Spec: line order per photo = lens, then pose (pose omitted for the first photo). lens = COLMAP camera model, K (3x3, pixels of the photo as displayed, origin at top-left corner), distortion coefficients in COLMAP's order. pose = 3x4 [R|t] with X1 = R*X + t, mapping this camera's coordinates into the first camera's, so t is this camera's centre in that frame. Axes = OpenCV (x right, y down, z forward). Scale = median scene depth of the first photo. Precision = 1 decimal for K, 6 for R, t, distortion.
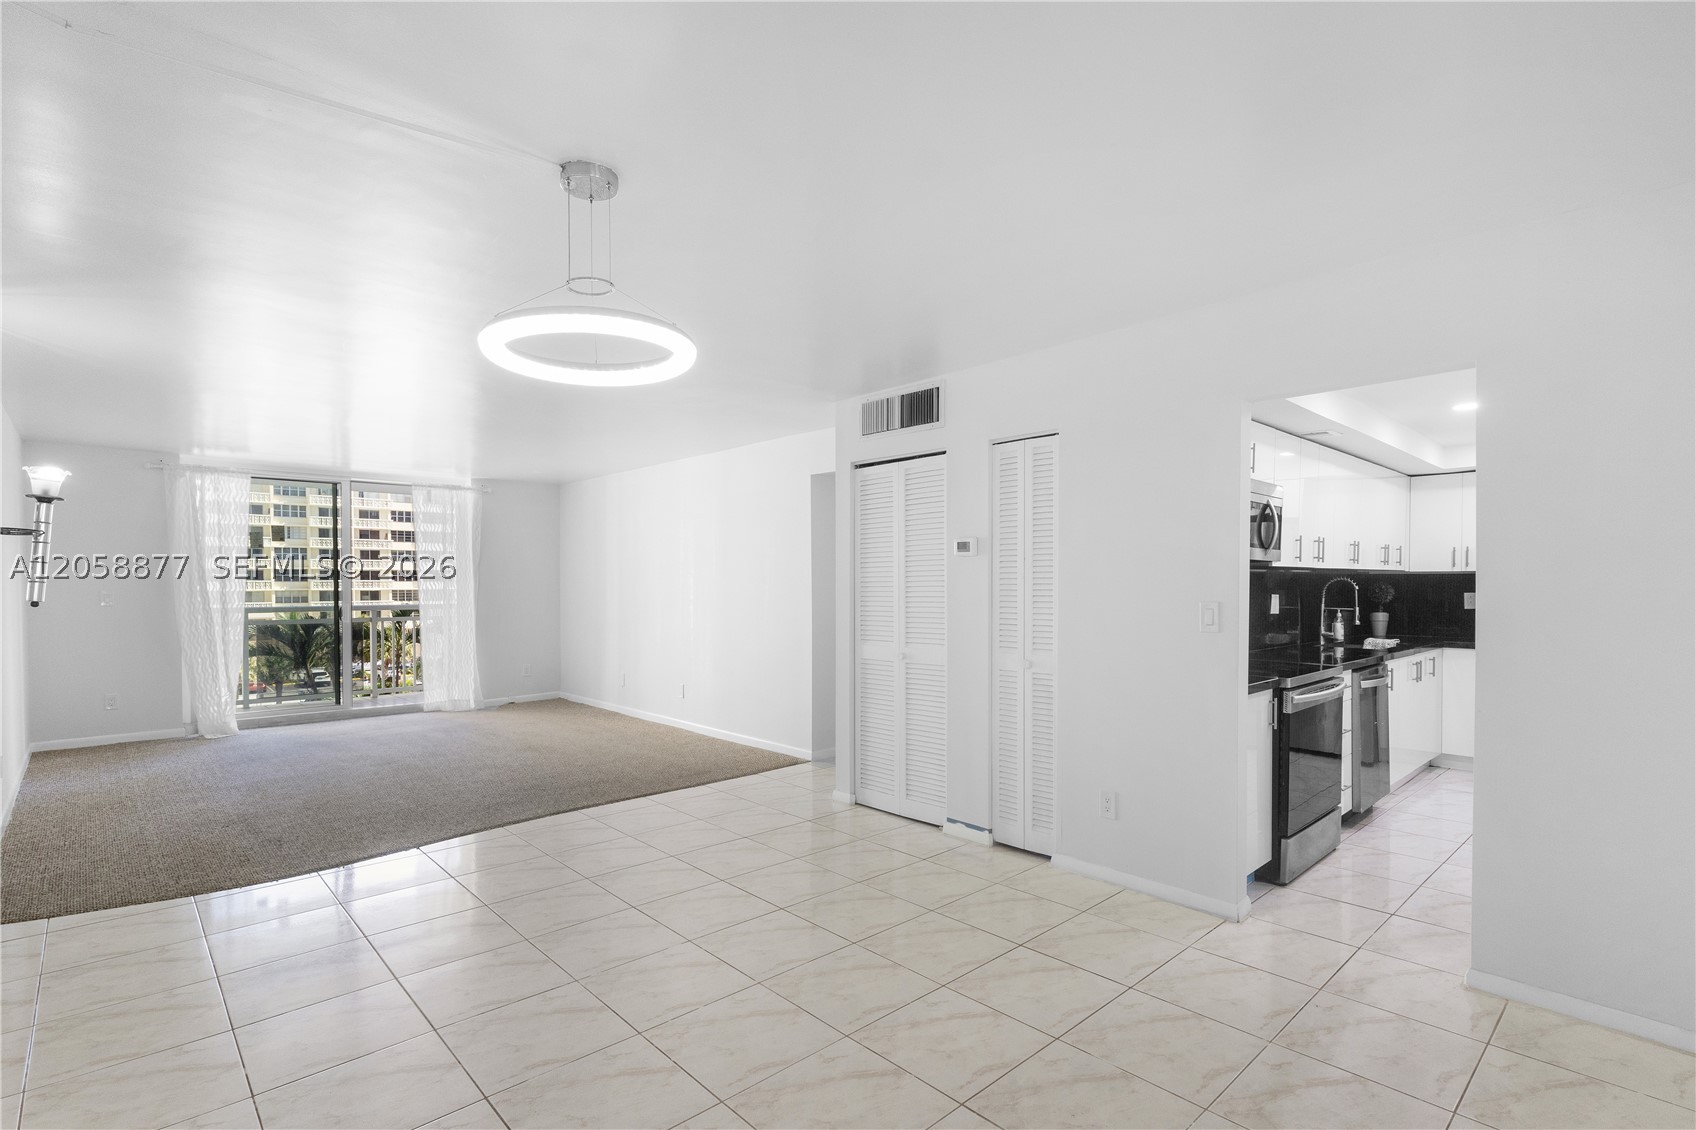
lens RADIAL K [[800.7, 0, 848.7], [0, 800.7, 580.0], [0, 0, 1]] dist [-0.000322, -0.000224]
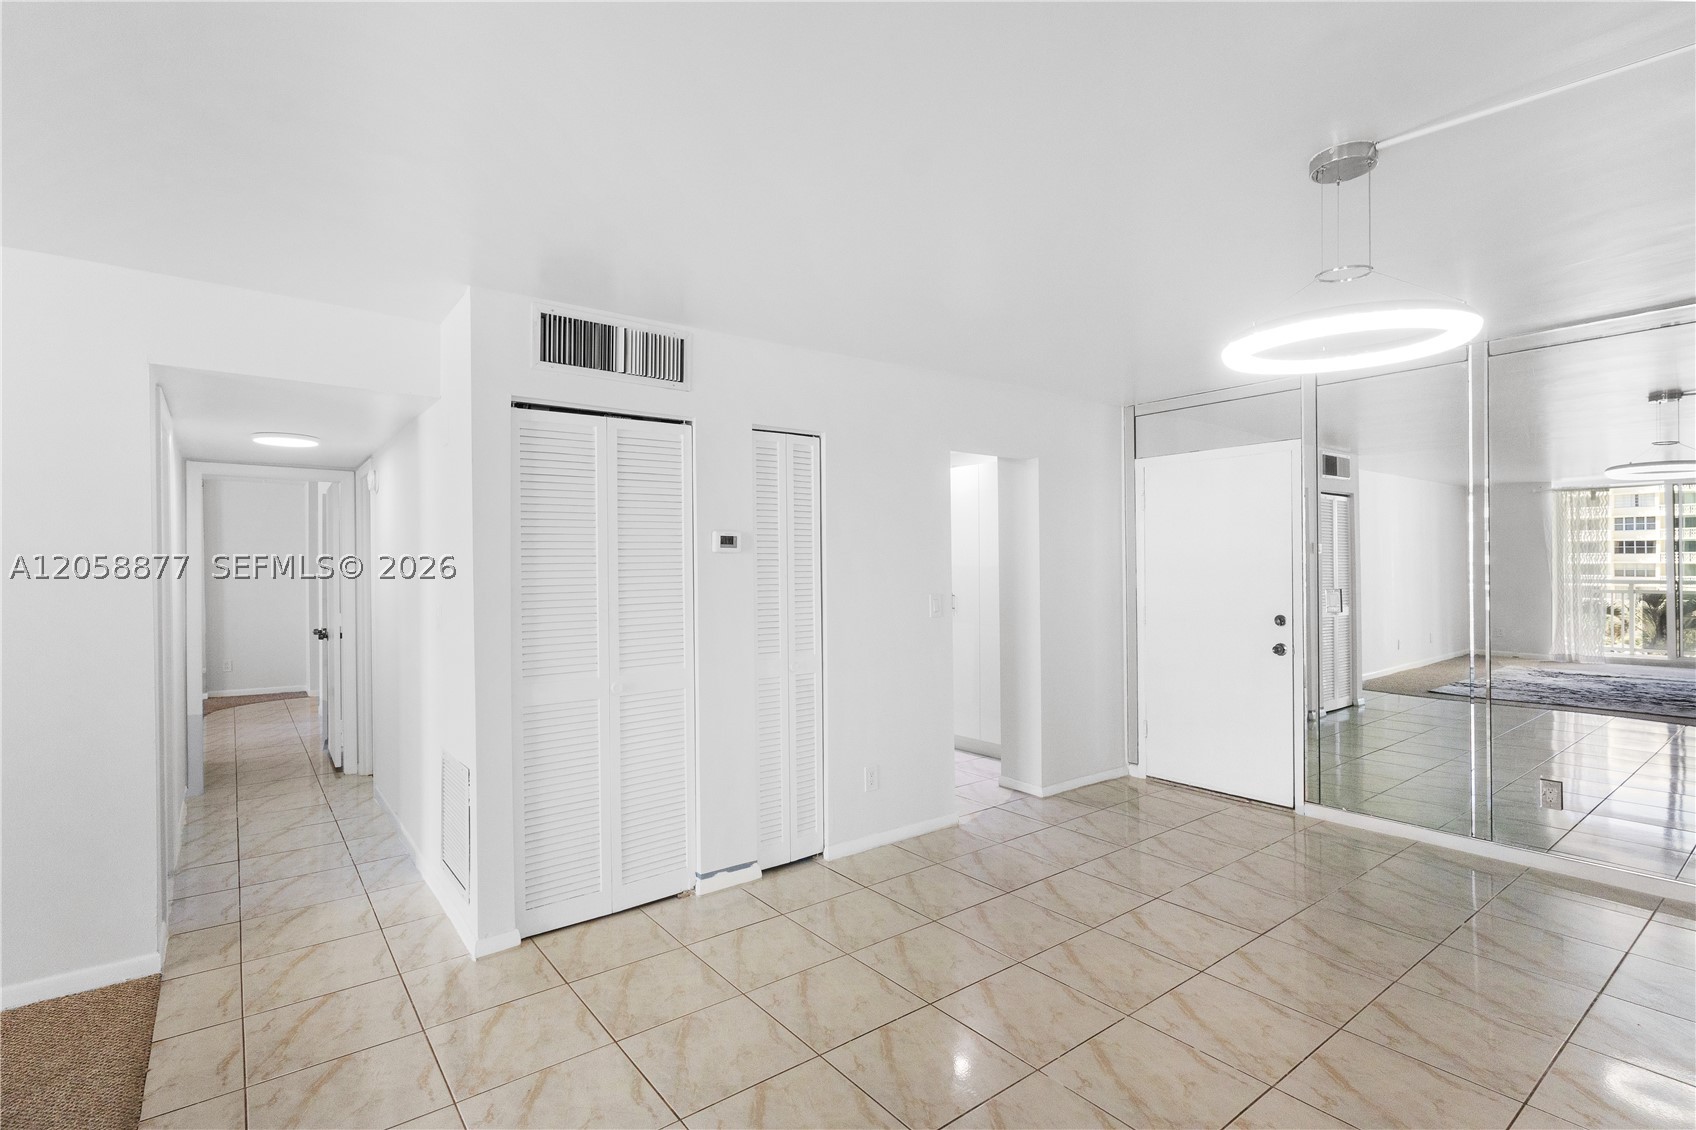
lens RADIAL K [[800.7, 0, 848.2], [0, 800.7, 563.4], [0, 0, 1]] dist [-0.000322, -0.000224]
pose [[0.095191, 0.011565, 0.995392, -0.688185], [0.008167, 0.999890, -0.012398, -0.006676], [-0.995426, 0.009310, 0.095086, 0.791713]]
